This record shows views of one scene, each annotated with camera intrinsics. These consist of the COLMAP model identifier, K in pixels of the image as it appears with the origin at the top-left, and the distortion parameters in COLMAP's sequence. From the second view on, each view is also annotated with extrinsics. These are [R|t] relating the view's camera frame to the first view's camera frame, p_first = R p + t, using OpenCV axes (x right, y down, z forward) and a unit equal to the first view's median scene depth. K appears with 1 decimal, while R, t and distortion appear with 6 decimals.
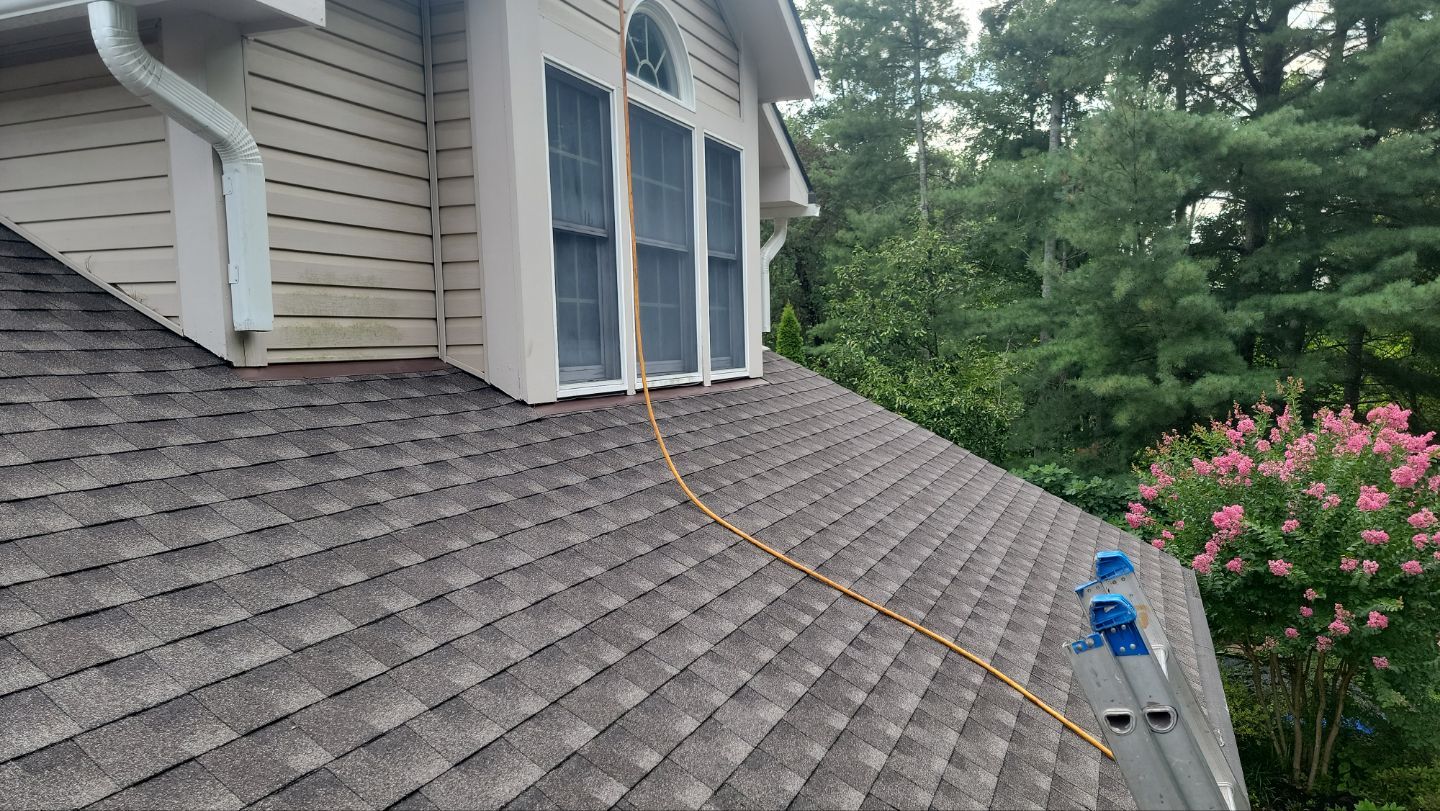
lens RADIAL K [[992.9, 0, 723.3], [0, 992.9, 424.1], [0, 0, 1]] dist [0.091758, -0.077278]
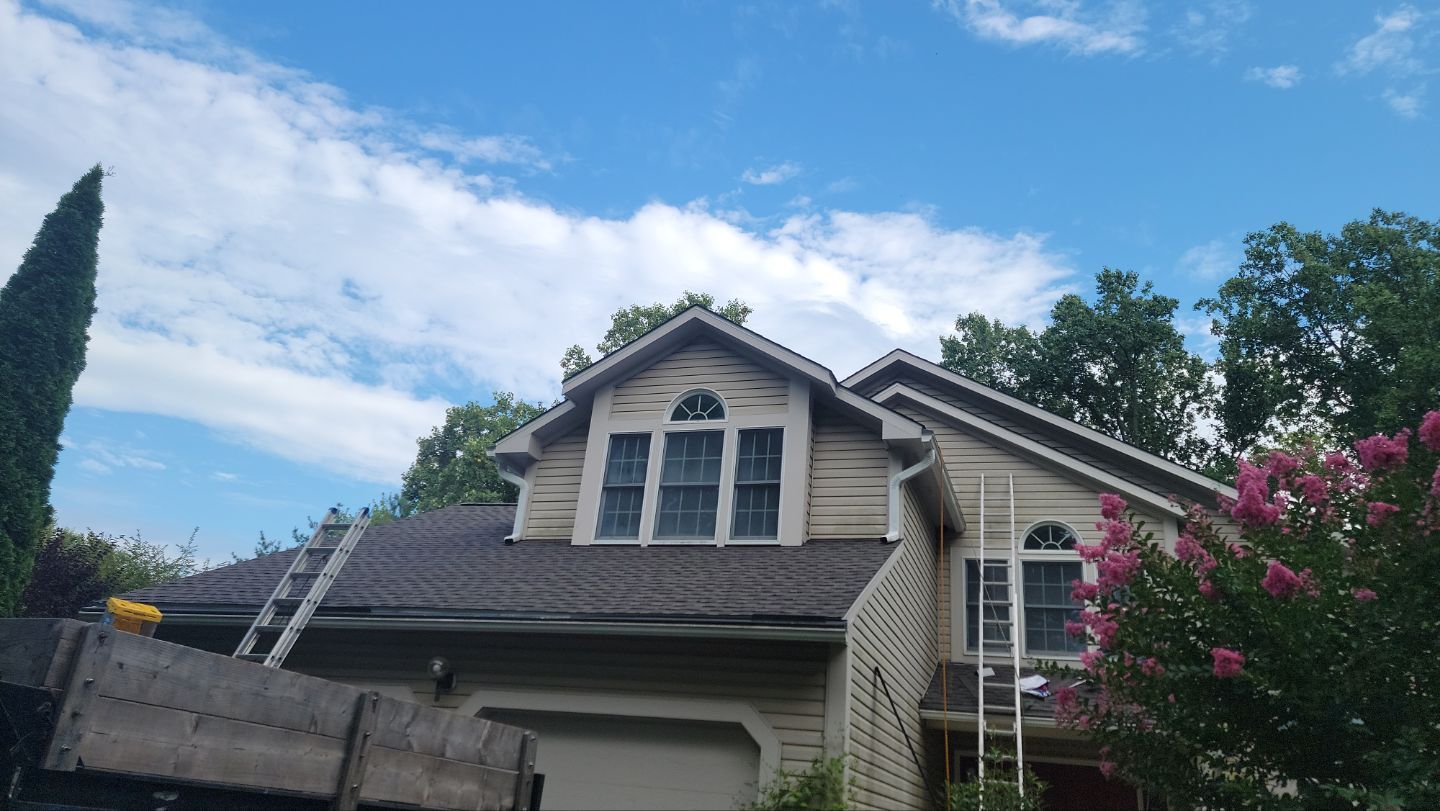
lens RADIAL K [[1001.2, 0, 727.2], [0, 1001.2, 423.1], [0, 0, 1]] dist [0.091594, -0.081766]
pose [[0.070210, -0.352078, -0.933334, 3.485717], [-0.181893, 0.915438, -0.359010, 0.809366], [0.980809, 0.194973, 0.000232, 1.771032]]
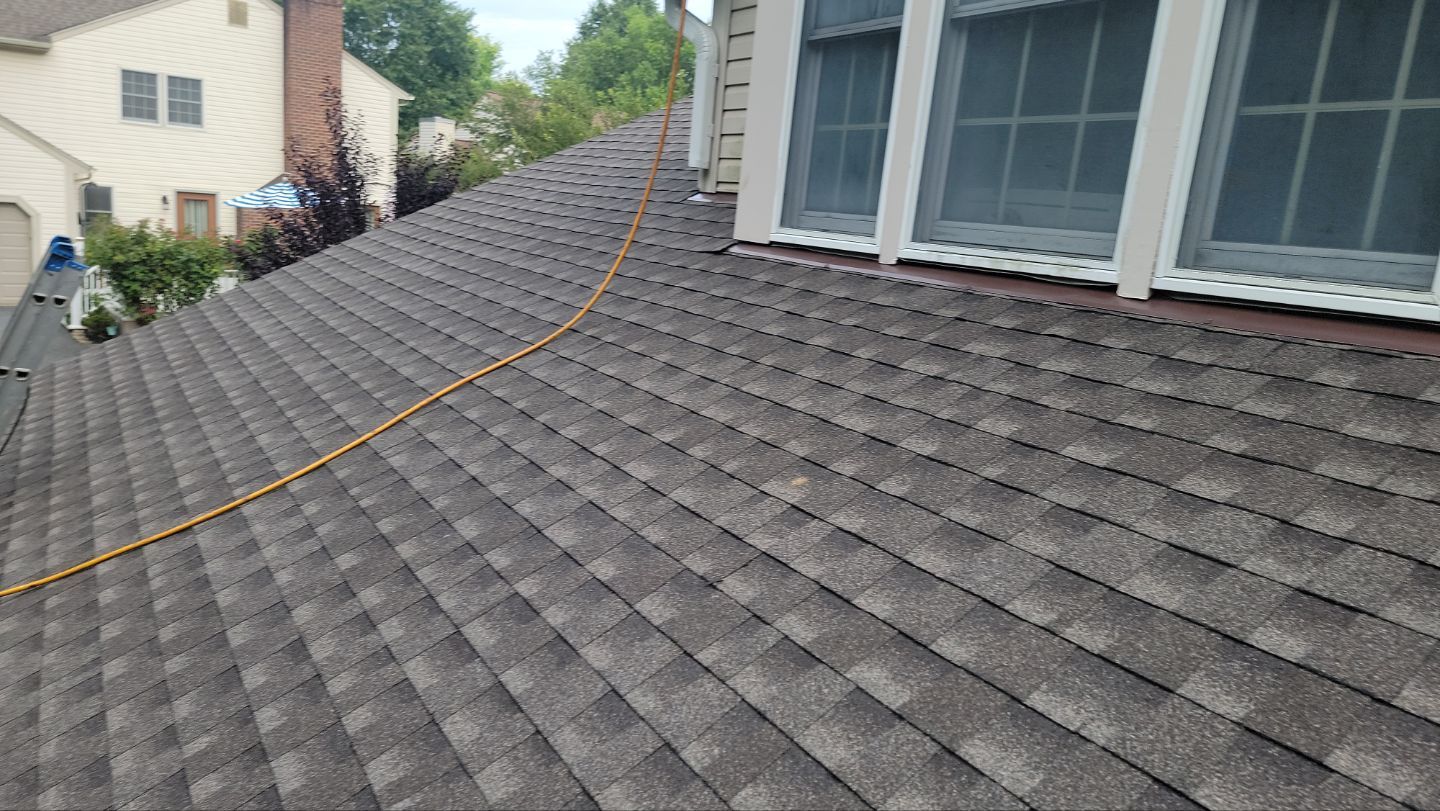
lens RADIAL K [[1037.6, 0, 729.0], [0, 1037.6, 403.0], [0, 0, 1]] dist [0.103908, -0.095454]
pose [[-0.580944, 0.109963, -0.806481, 0.843492], [-0.152190, 0.958683, 0.240345, -0.142924], [0.799589, 0.262365, -0.540206, 2.054040]]
